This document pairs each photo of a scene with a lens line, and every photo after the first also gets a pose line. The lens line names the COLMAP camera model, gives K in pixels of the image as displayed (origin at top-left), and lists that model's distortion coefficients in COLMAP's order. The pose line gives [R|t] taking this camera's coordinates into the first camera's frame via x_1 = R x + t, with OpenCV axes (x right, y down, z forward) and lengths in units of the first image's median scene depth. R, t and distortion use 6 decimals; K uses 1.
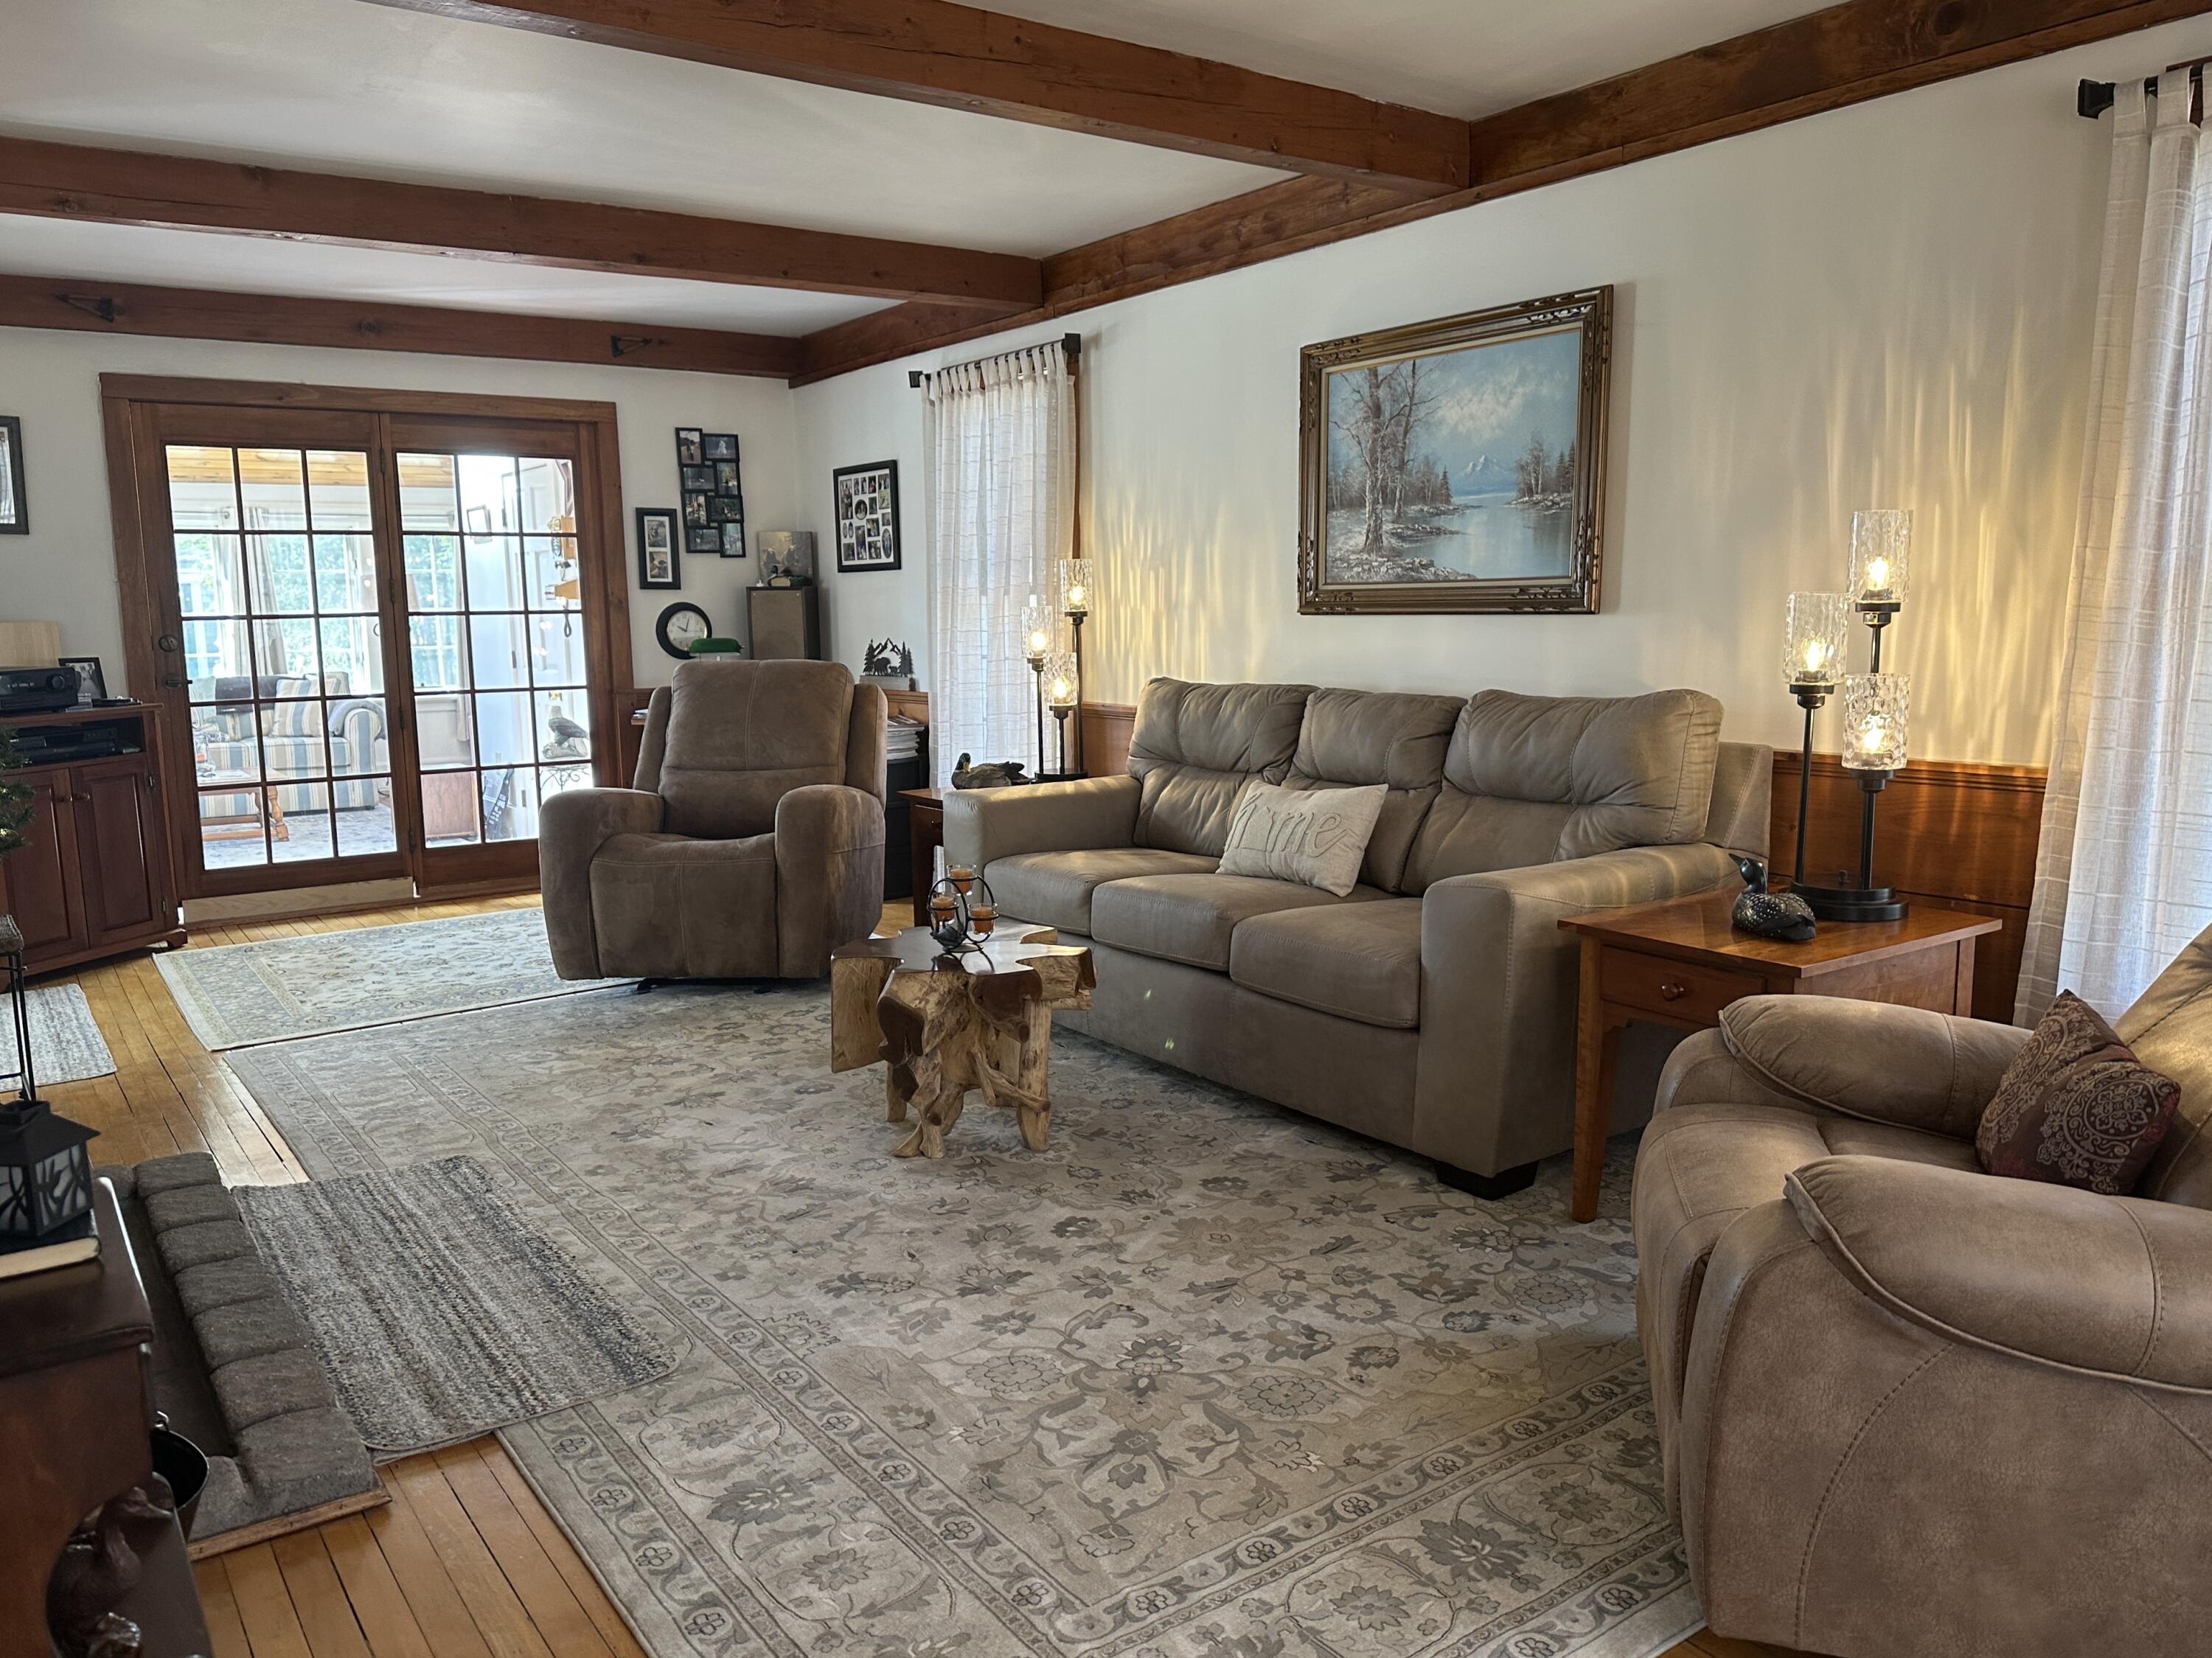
lens RADIAL K [[1618.0, 0, 1106.0], [0, 1618.0, 829.0], [0, 0, 1]] dist [0.095627, -0.117536]
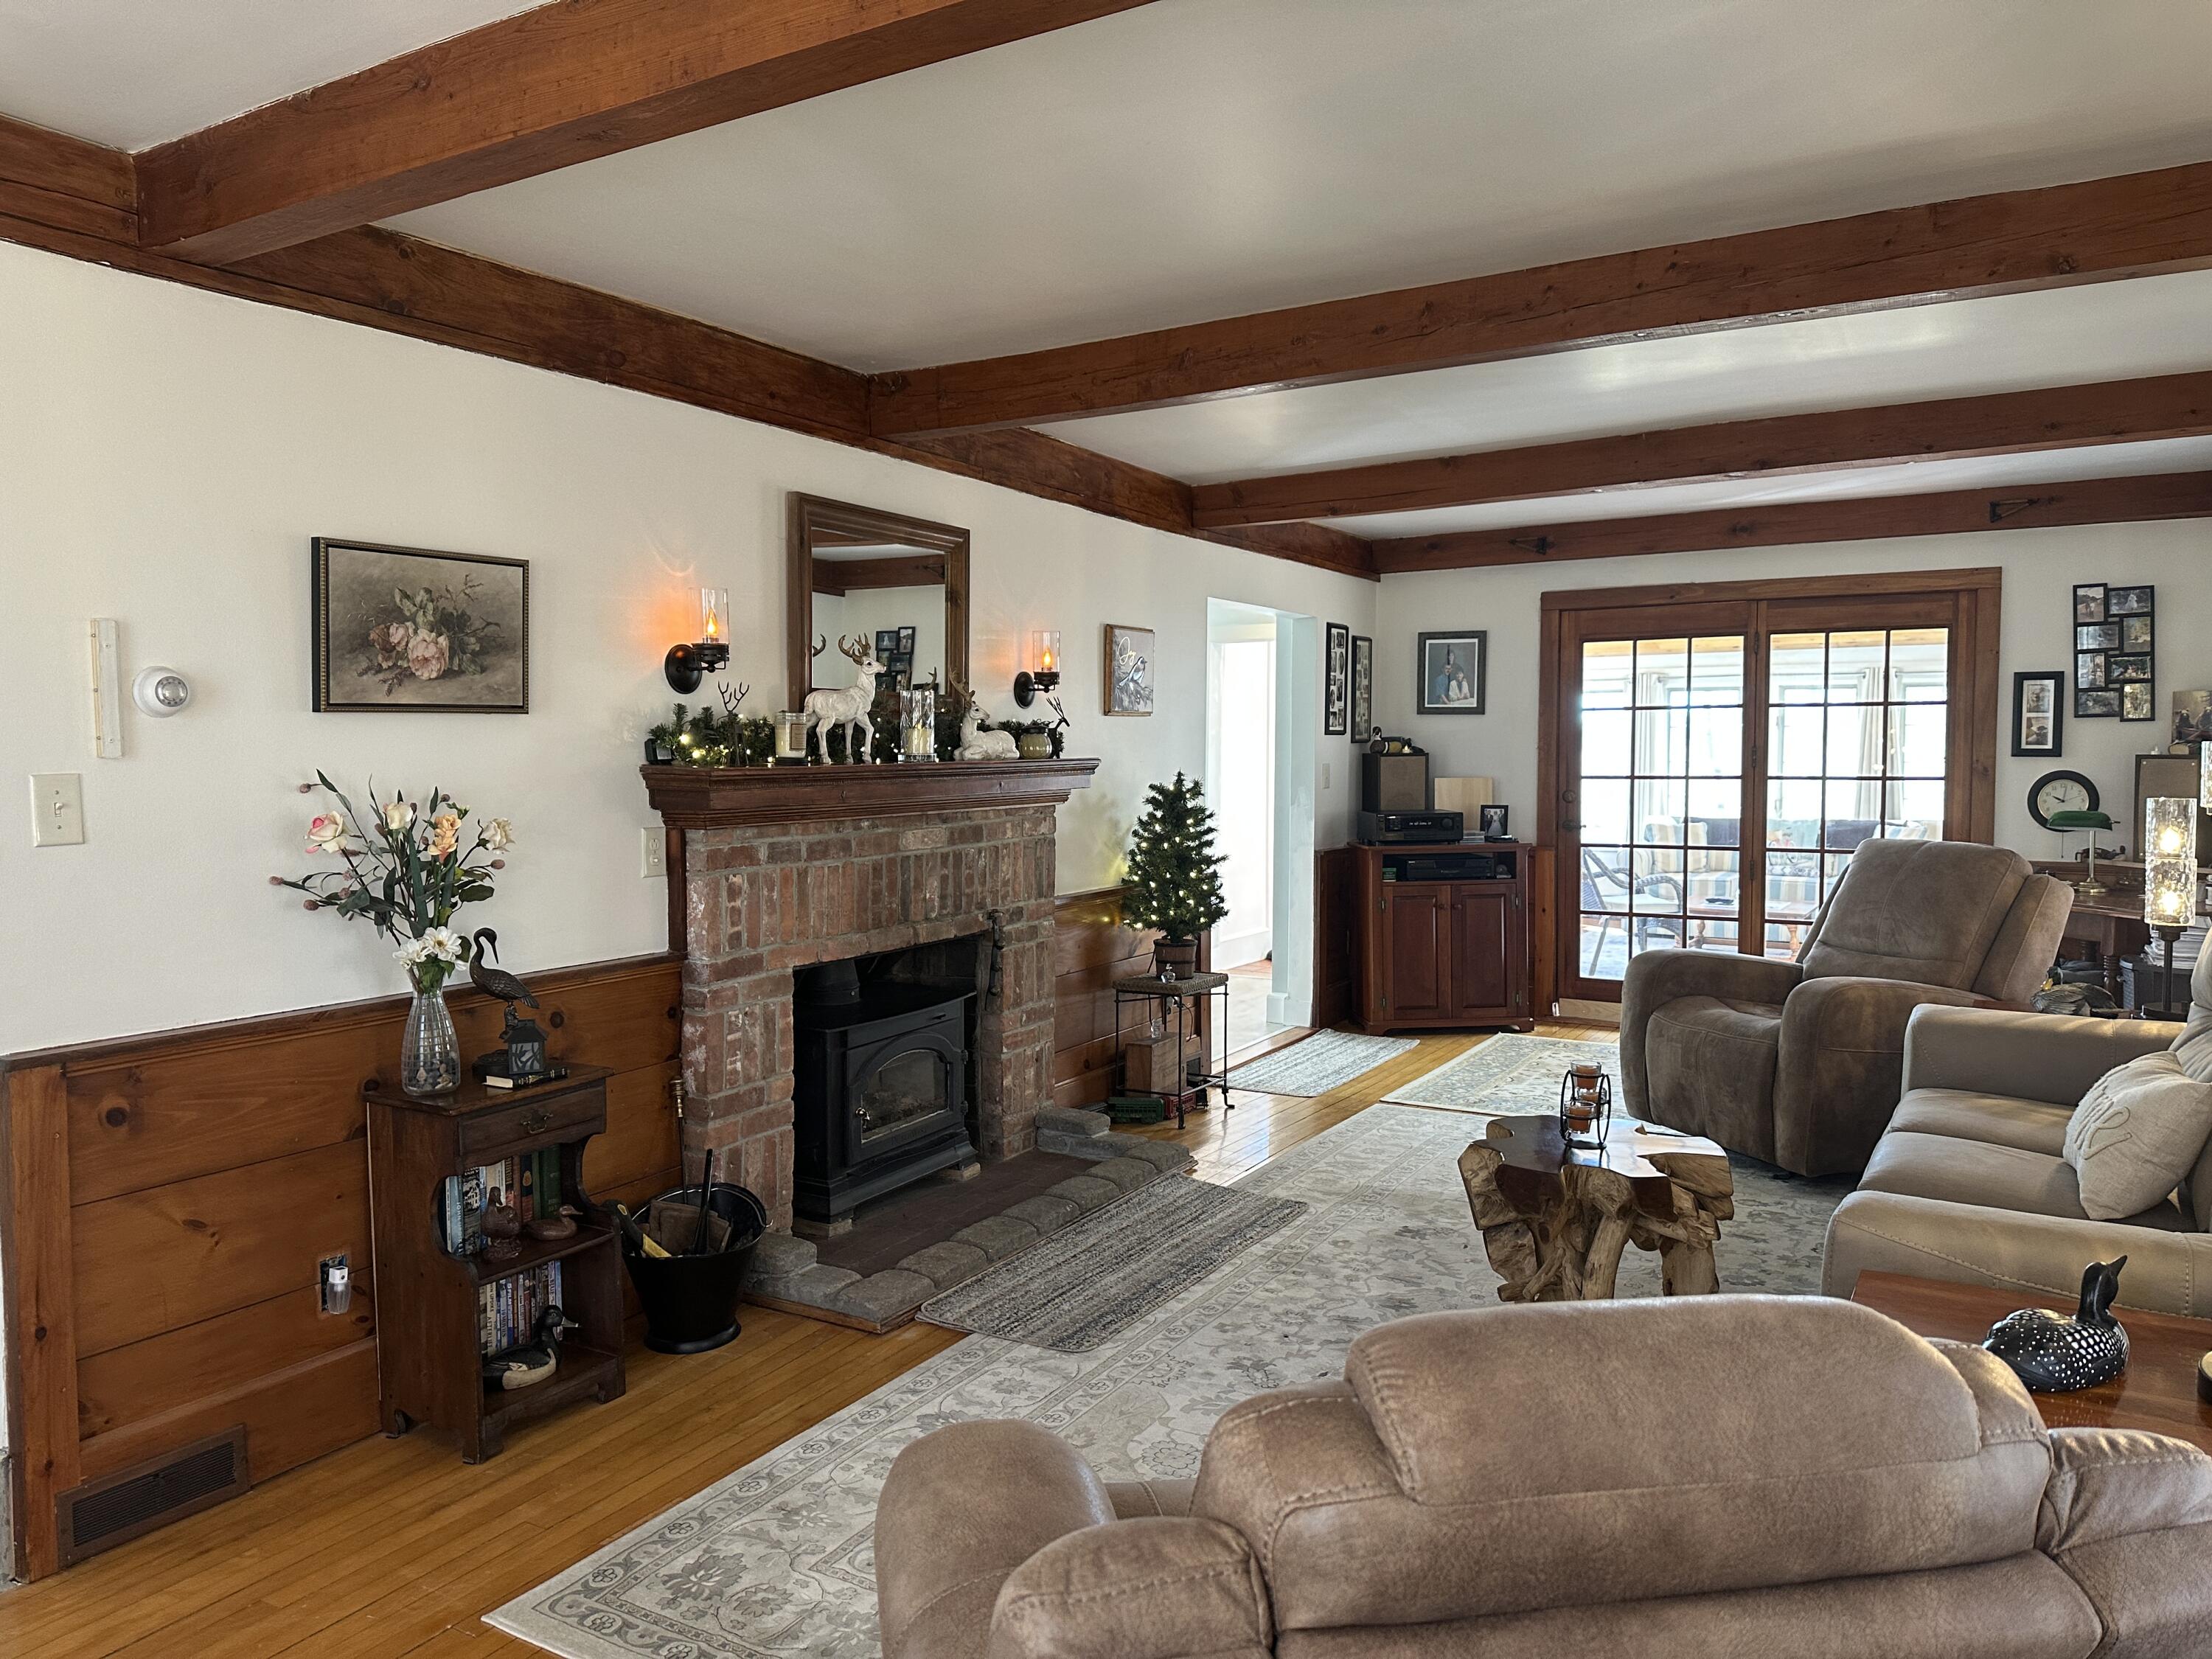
lens RADIAL K [[1554.7, 0, 1106.0], [0, 1554.7, 829.5], [0, 0, 1]] dist [-0.007035, -0.005113]
pose [[0.403849, 0.062690, -0.912675, 0.378119], [-0.132947, 0.991080, 0.009248, -0.049576], [0.905114, 0.117603, 0.408581, 0.183098]]
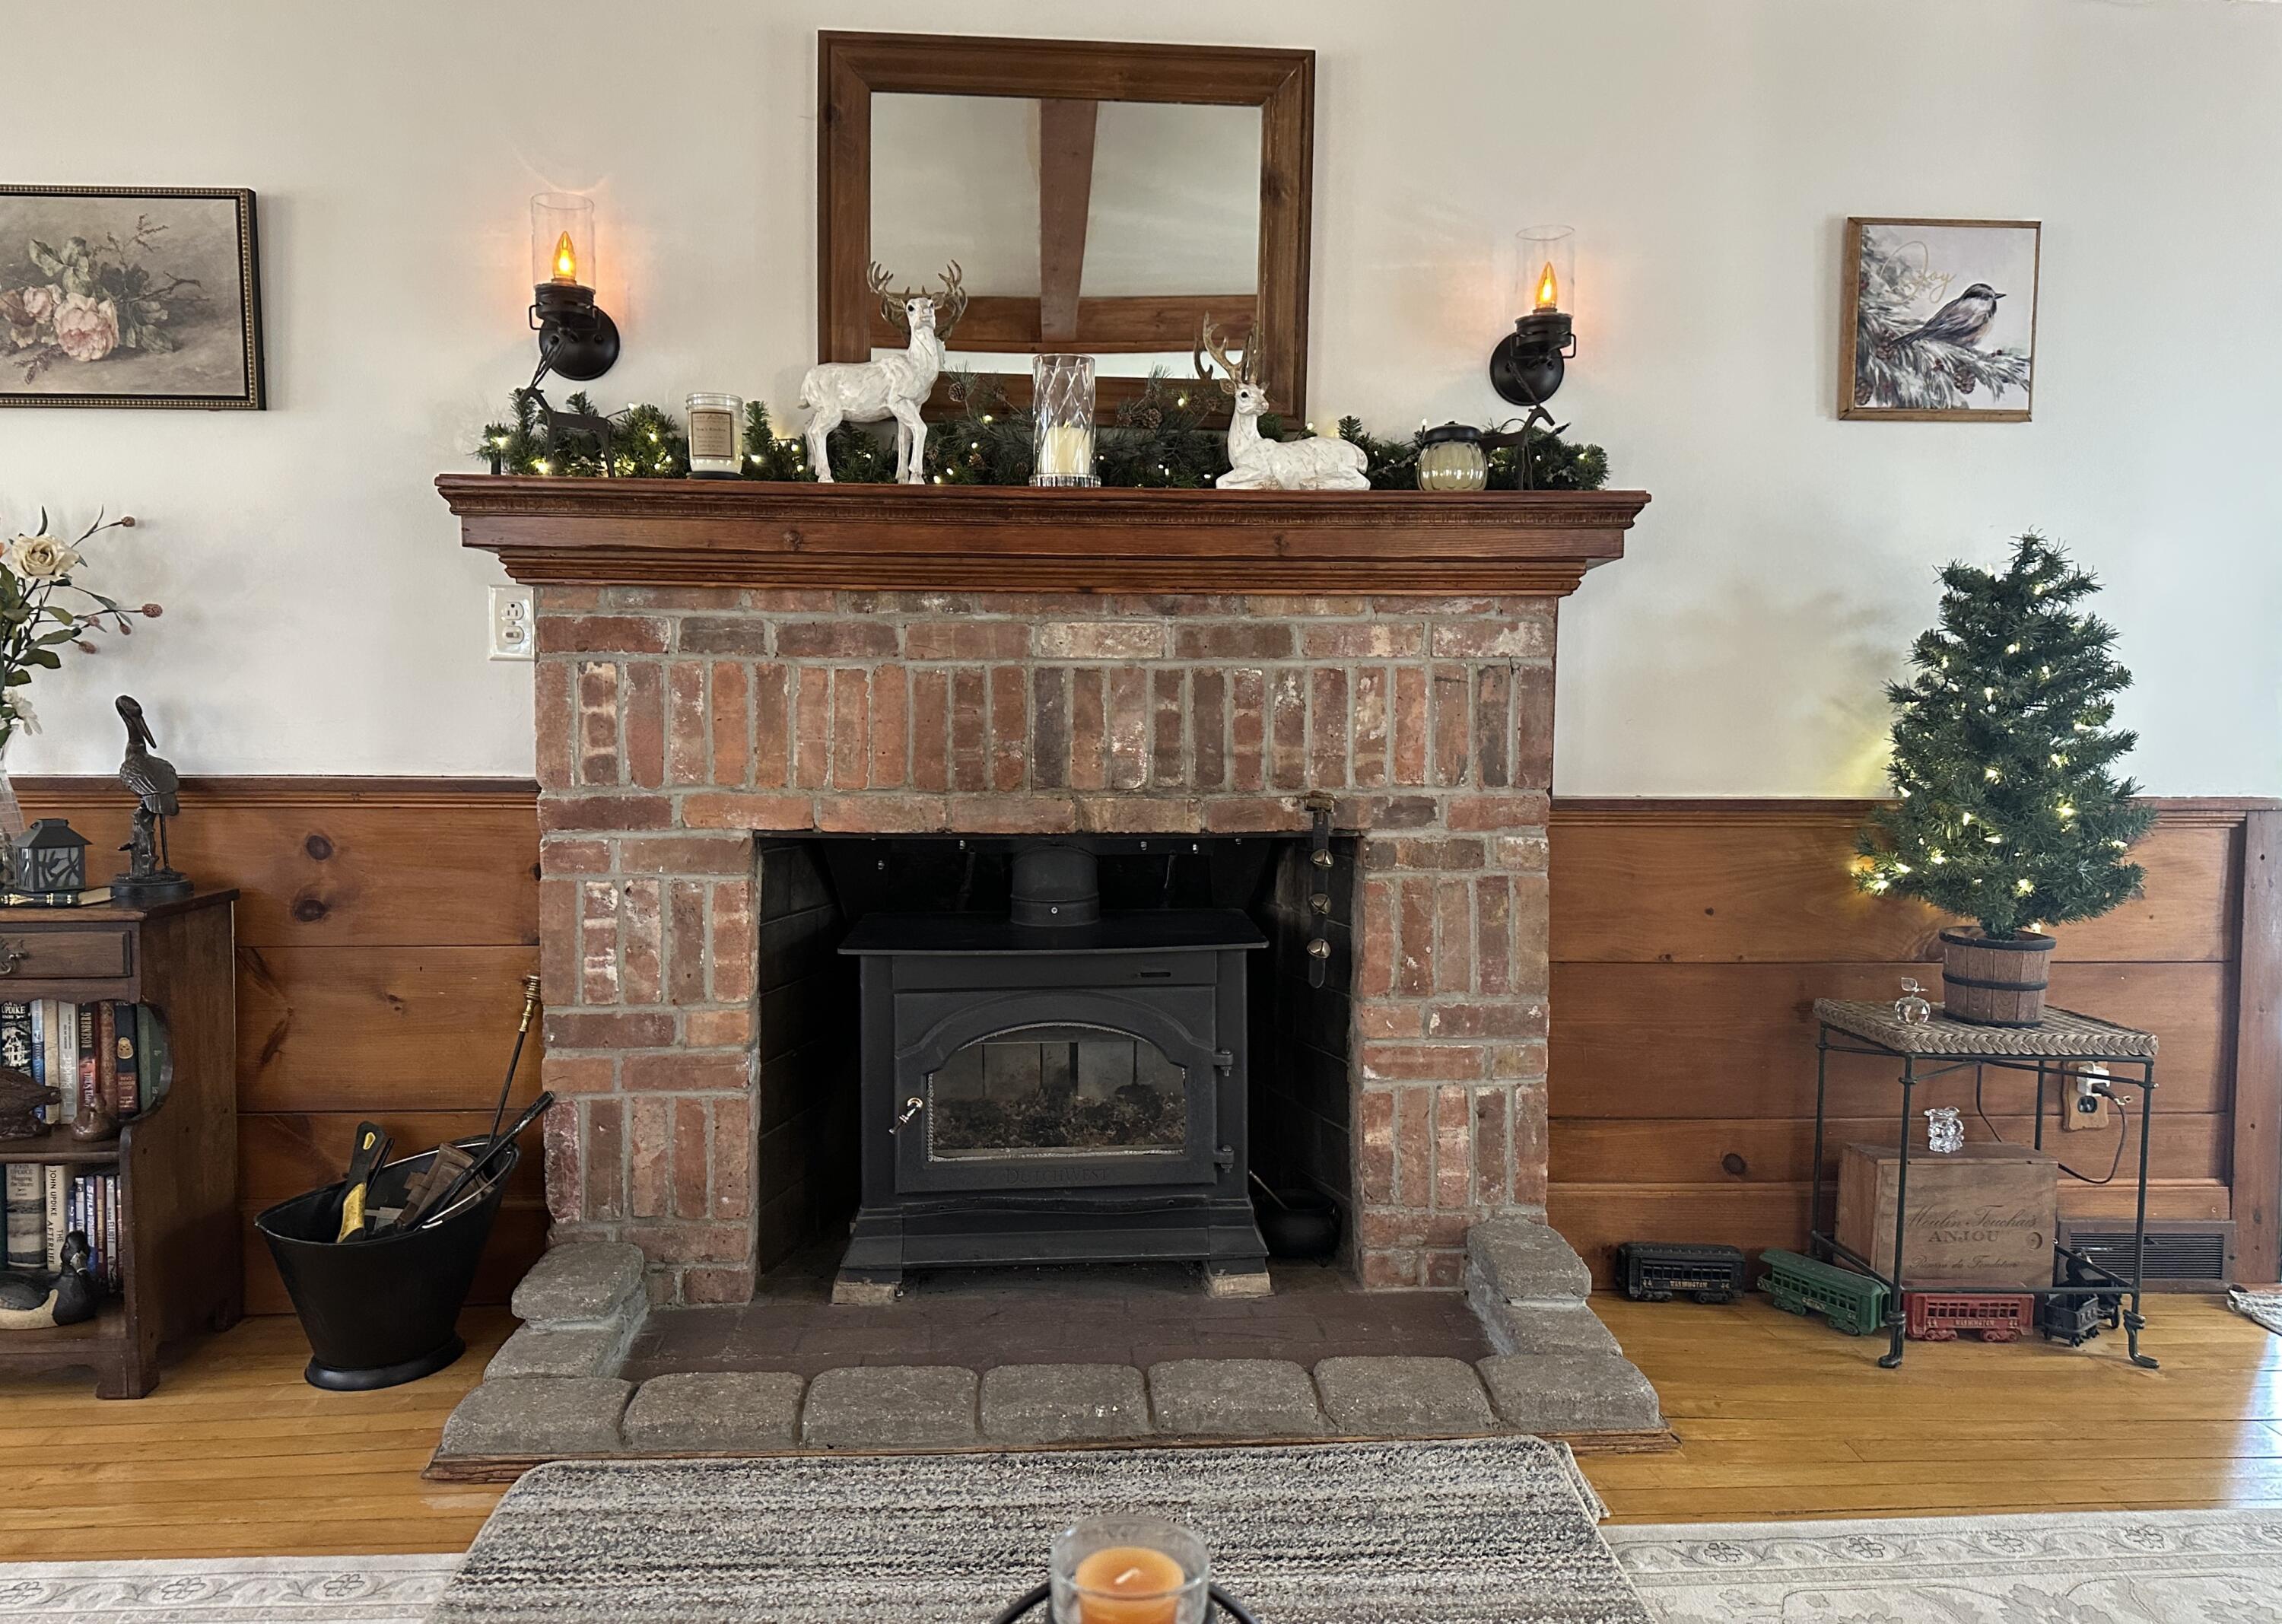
lens RADIAL K [[1664.2, 0, 1140.3], [0, 1664.2, 761.8], [0, 0, 1]] dist [0.045758, -0.060600]
pose [[-0.541854, 0.050904, -0.838930, 0.039344], [-0.123308, 0.982548, 0.139261, -0.056448], [0.831378, 0.178906, -0.526121, 0.627609]]
